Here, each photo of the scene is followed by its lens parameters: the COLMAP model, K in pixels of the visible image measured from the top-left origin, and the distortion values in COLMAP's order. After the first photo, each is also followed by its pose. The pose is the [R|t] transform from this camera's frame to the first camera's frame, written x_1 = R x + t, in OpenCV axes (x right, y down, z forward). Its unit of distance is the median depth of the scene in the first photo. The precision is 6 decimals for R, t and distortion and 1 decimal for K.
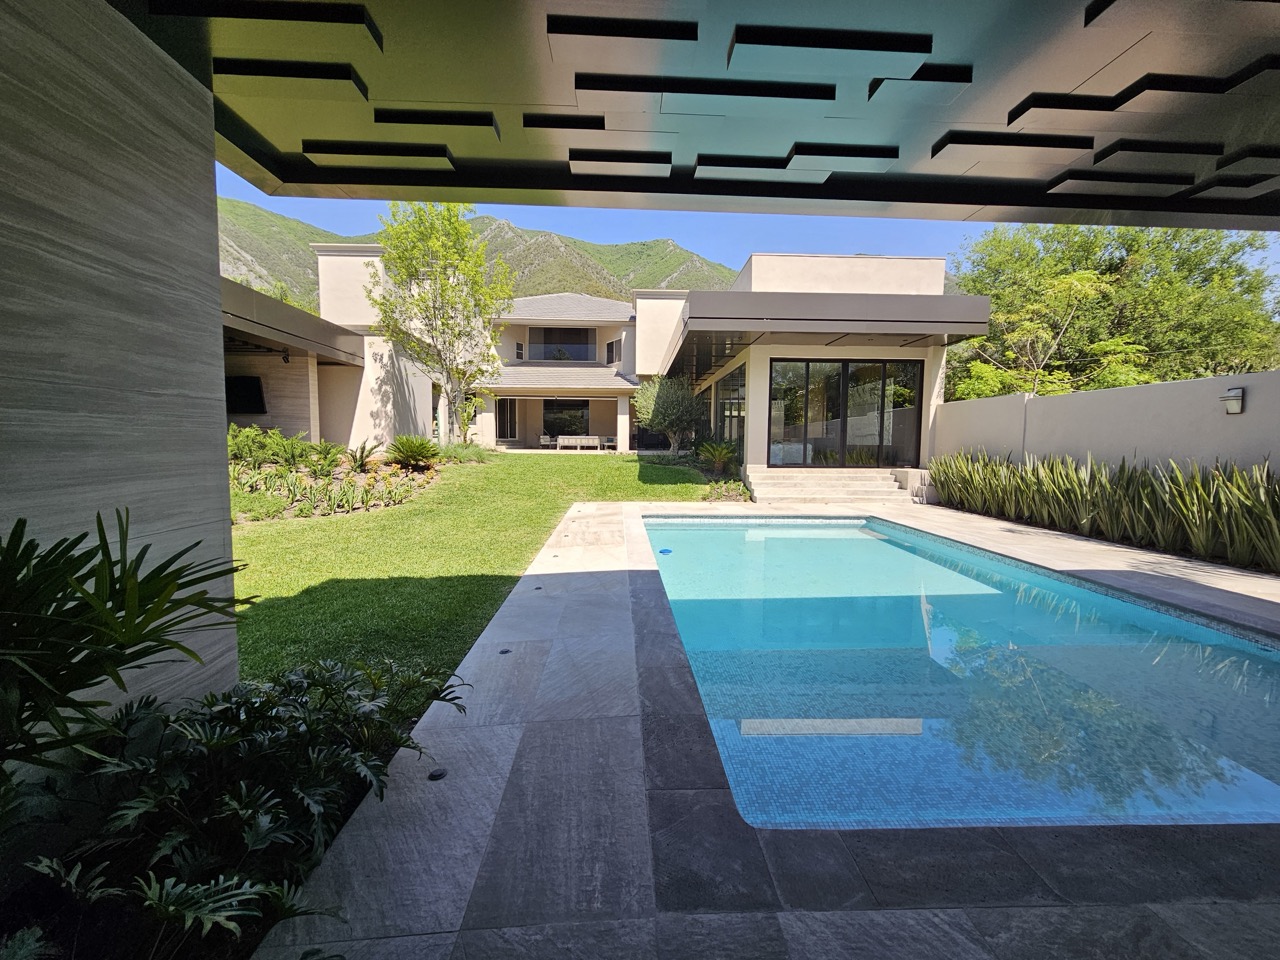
lens RADIAL K [[518.7, 0, 637.8], [0, 518.7, 452.3], [0, 0, 1]] dist [0.007703, -0.000280]
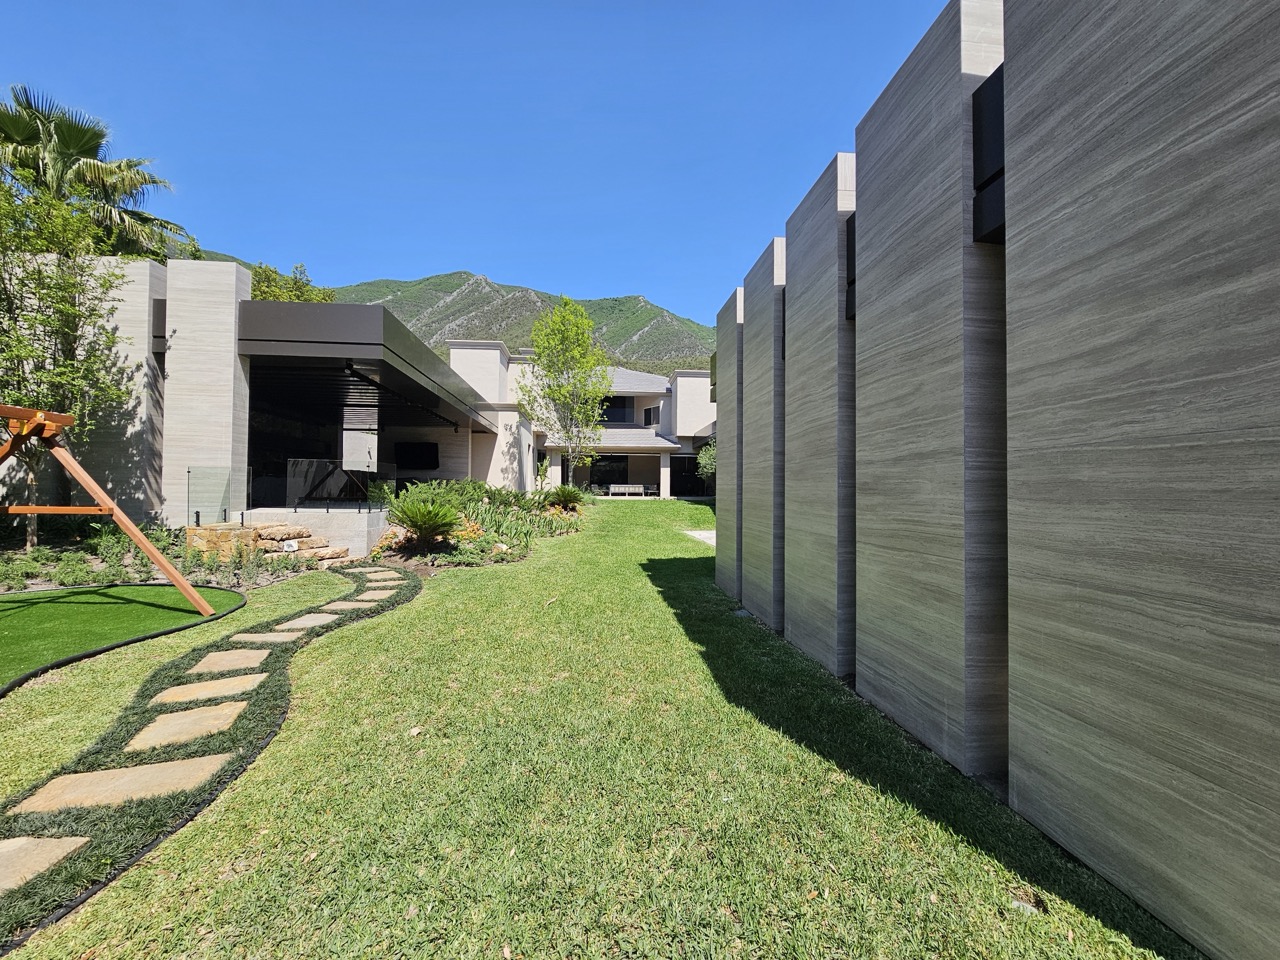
lens RADIAL K [[518.7, 0, 632.6], [0, 518.7, 468.9], [0, 0, 1]] dist [0.007703, -0.000280]
pose [[0.998259, -0.002922, 0.058910, -0.381542], [0.006402, 0.998239, -0.058971, 0.007809], [-0.058634, 0.059246, 0.996520, -0.502632]]
